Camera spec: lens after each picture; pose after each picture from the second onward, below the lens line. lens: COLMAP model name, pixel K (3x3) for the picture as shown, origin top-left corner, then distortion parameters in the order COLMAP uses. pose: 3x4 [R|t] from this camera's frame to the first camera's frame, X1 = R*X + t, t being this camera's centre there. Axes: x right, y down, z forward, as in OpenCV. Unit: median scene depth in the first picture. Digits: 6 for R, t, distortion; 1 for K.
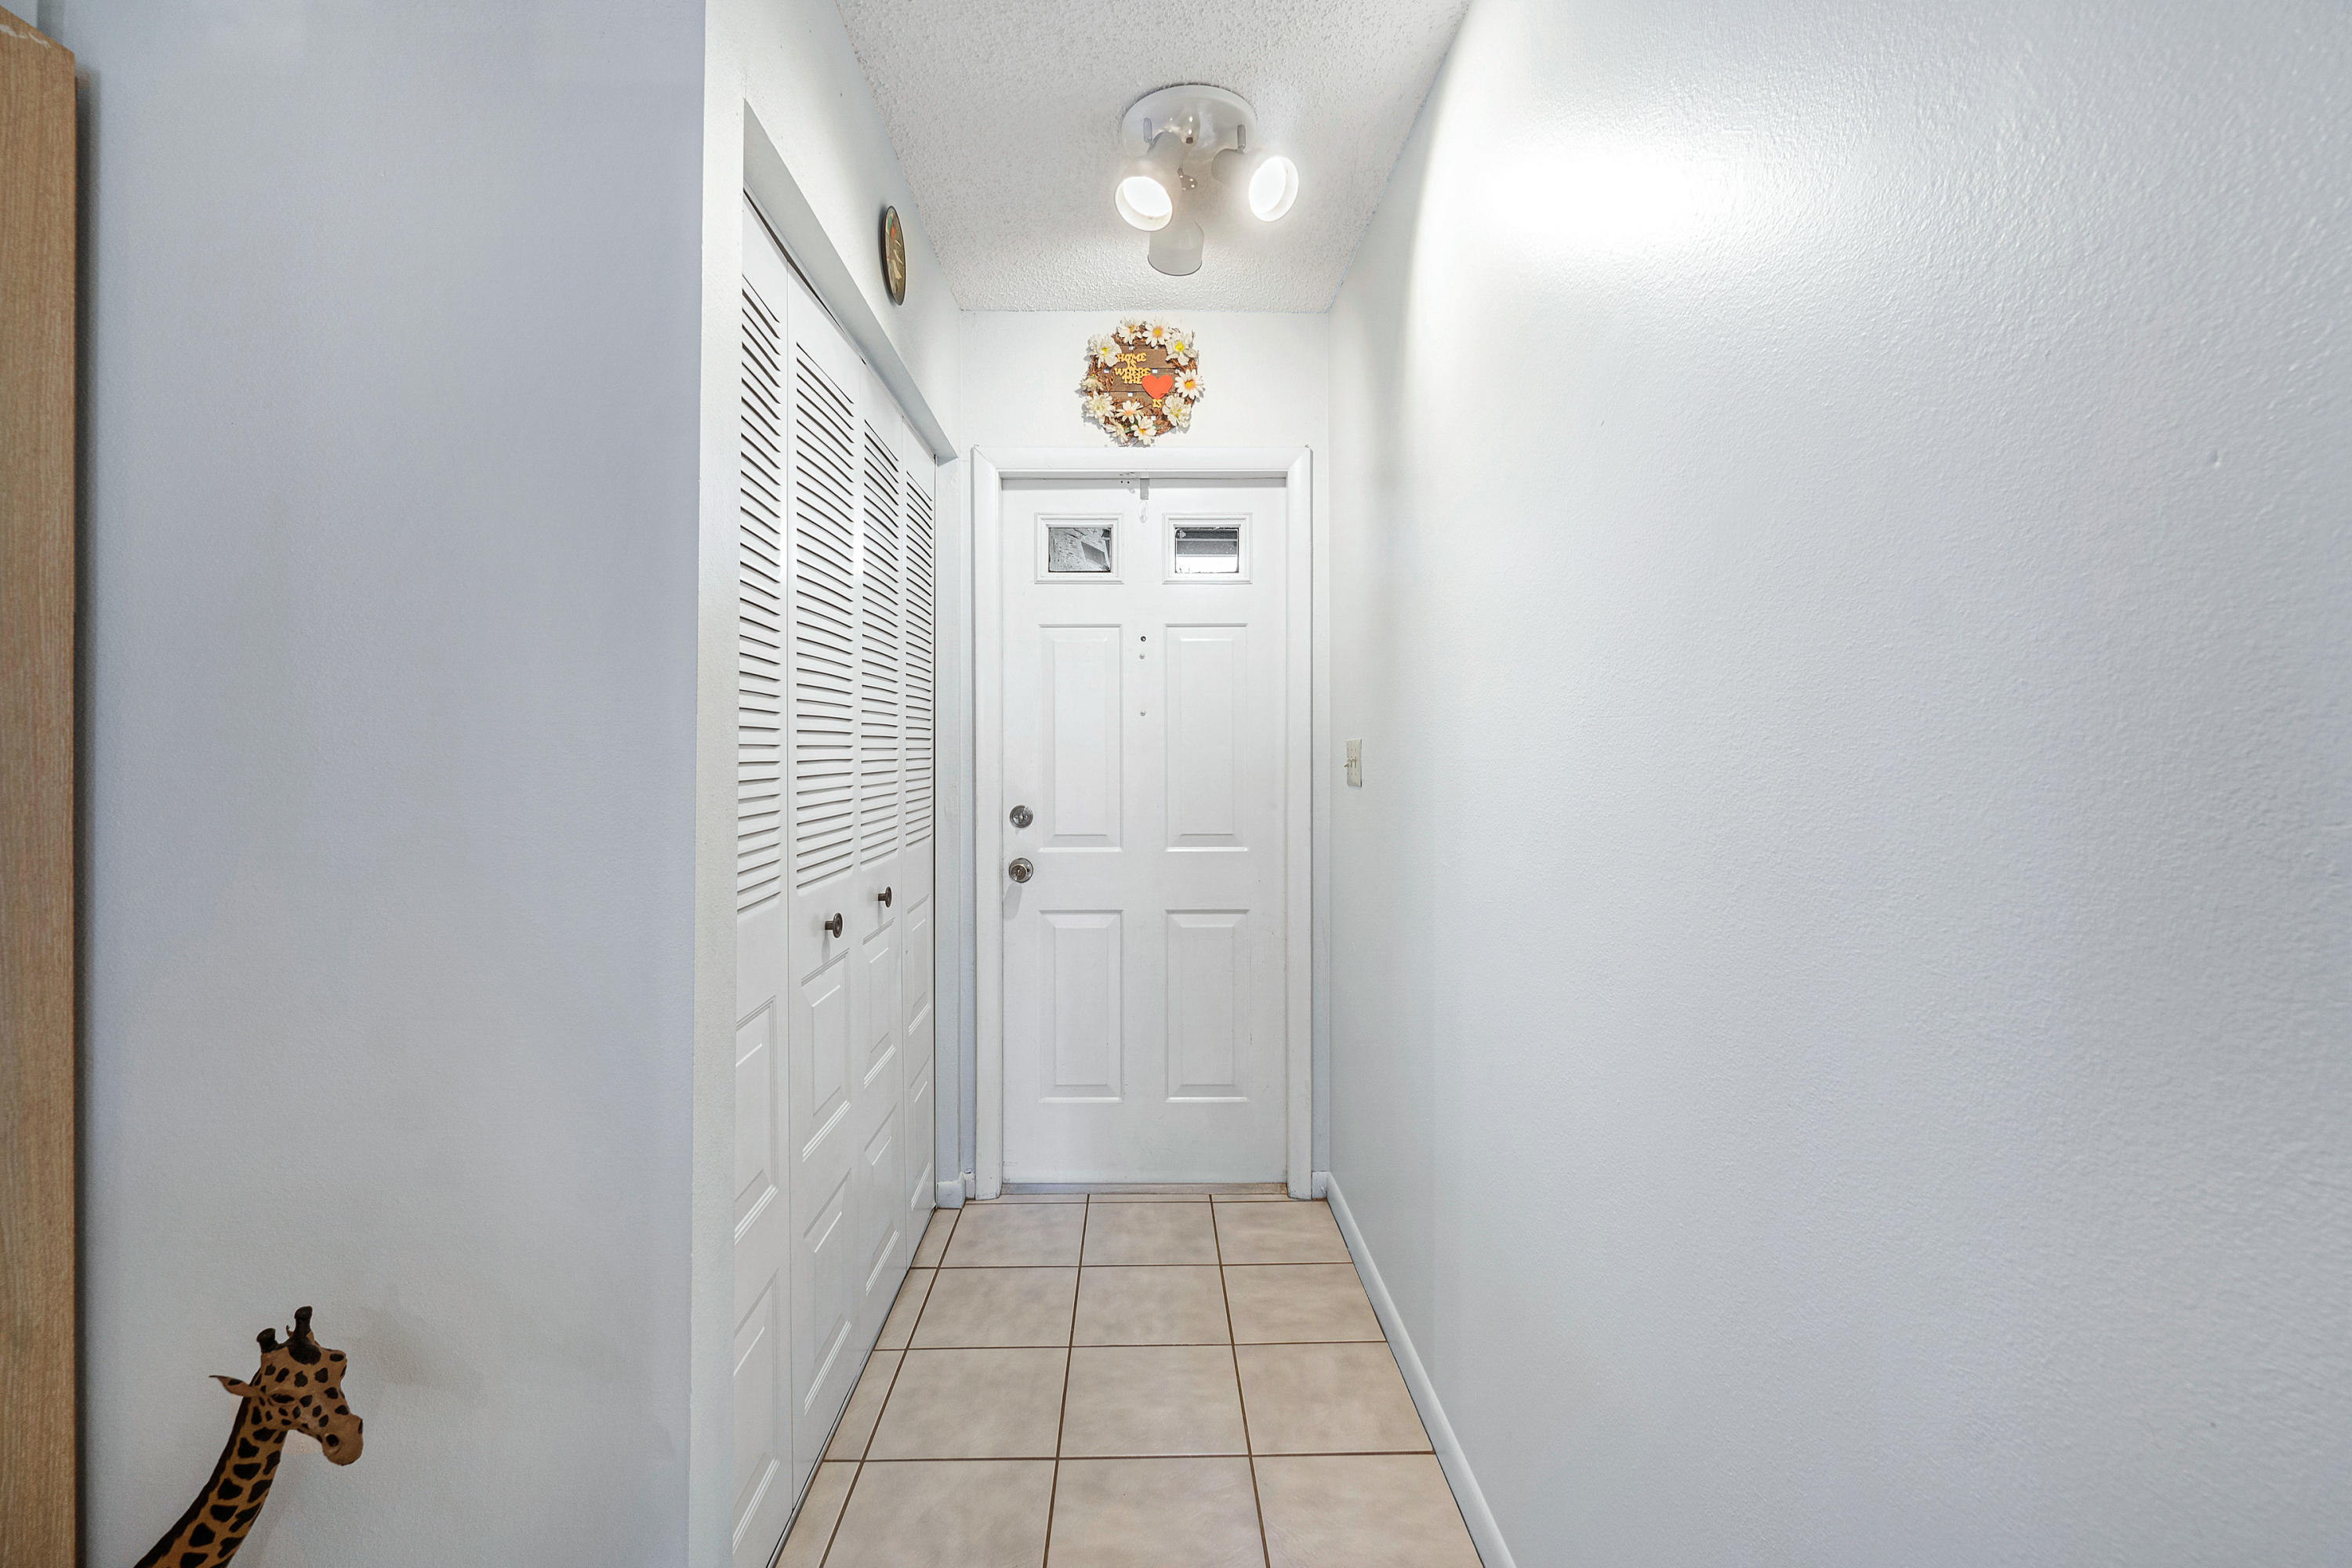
lens RADIAL K [[1020.3, 0, 1171.9], [0, 1020.3, 769.5], [0, 0, 1]] dist [-0.001214, 0.000068]
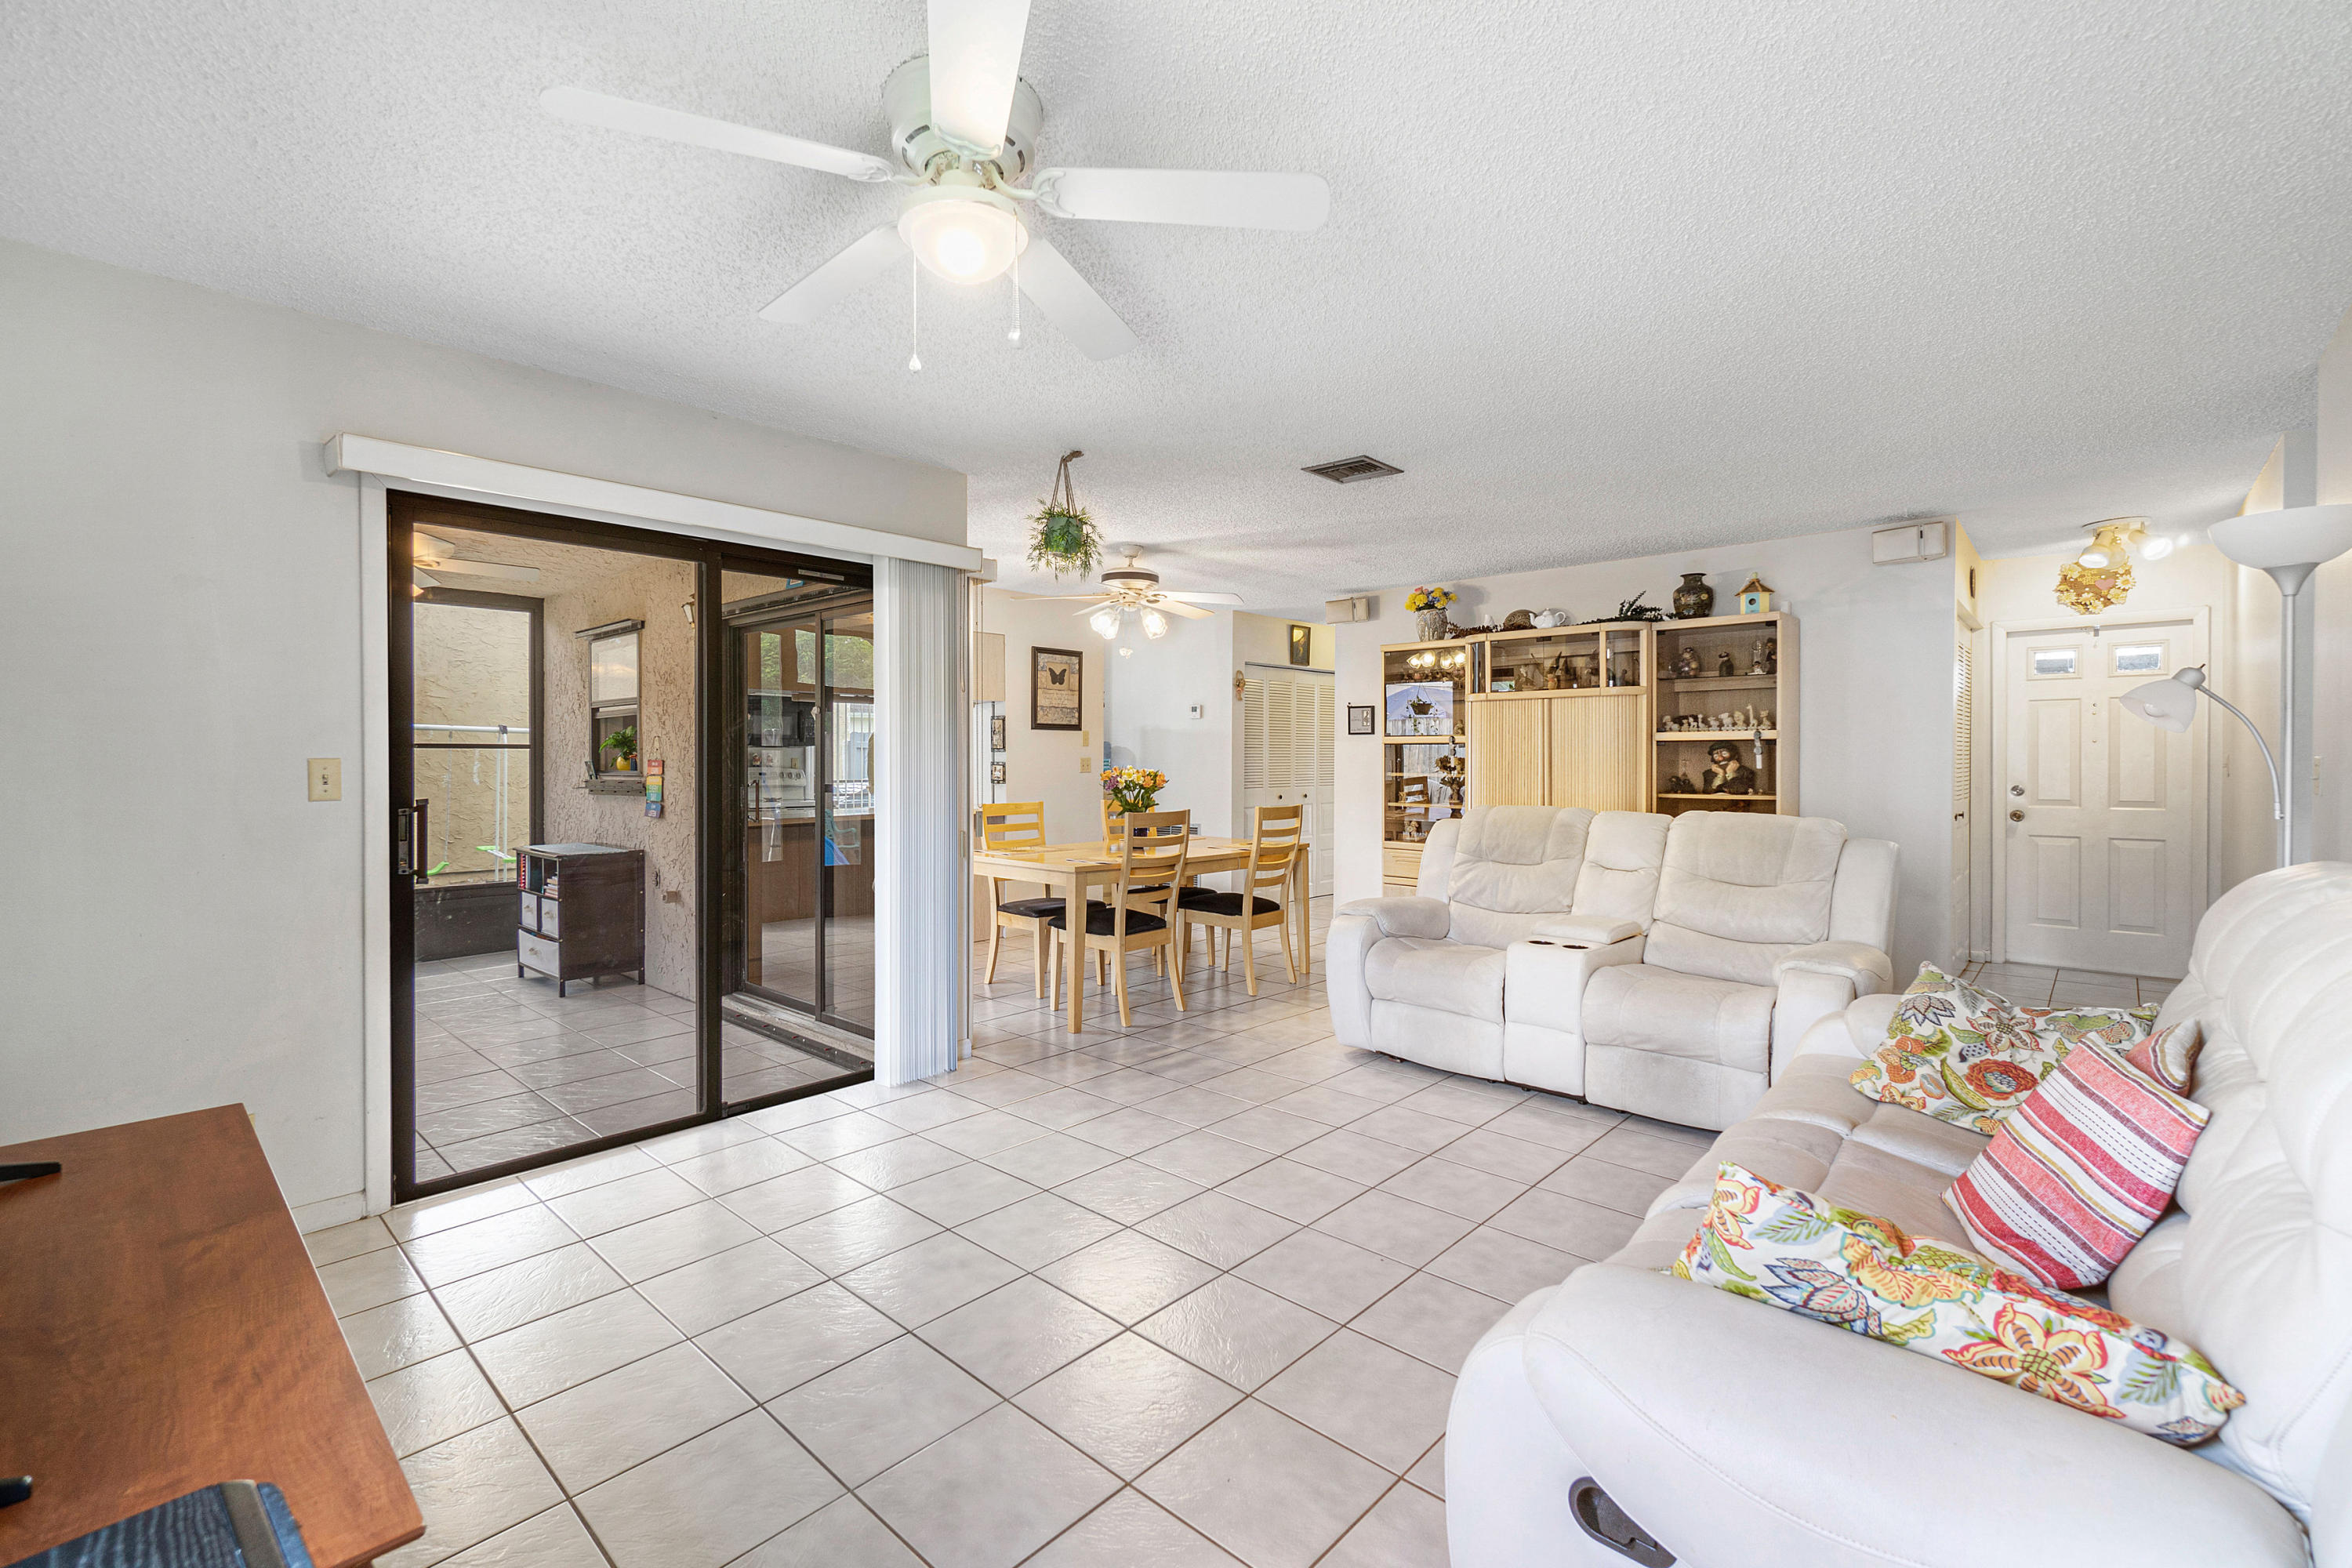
lens RADIAL K [[1020.3, 0, 1170.4], [0, 1020.3, 772.6], [0, 0, 1]] dist [-0.001214, 0.000068]
pose [[0.709249, 0.003491, -0.704949, 0.101377], [-0.004188, 0.999991, 0.000739, 0.015541], [0.704946, 0.002428, 0.709257, -1.818515]]
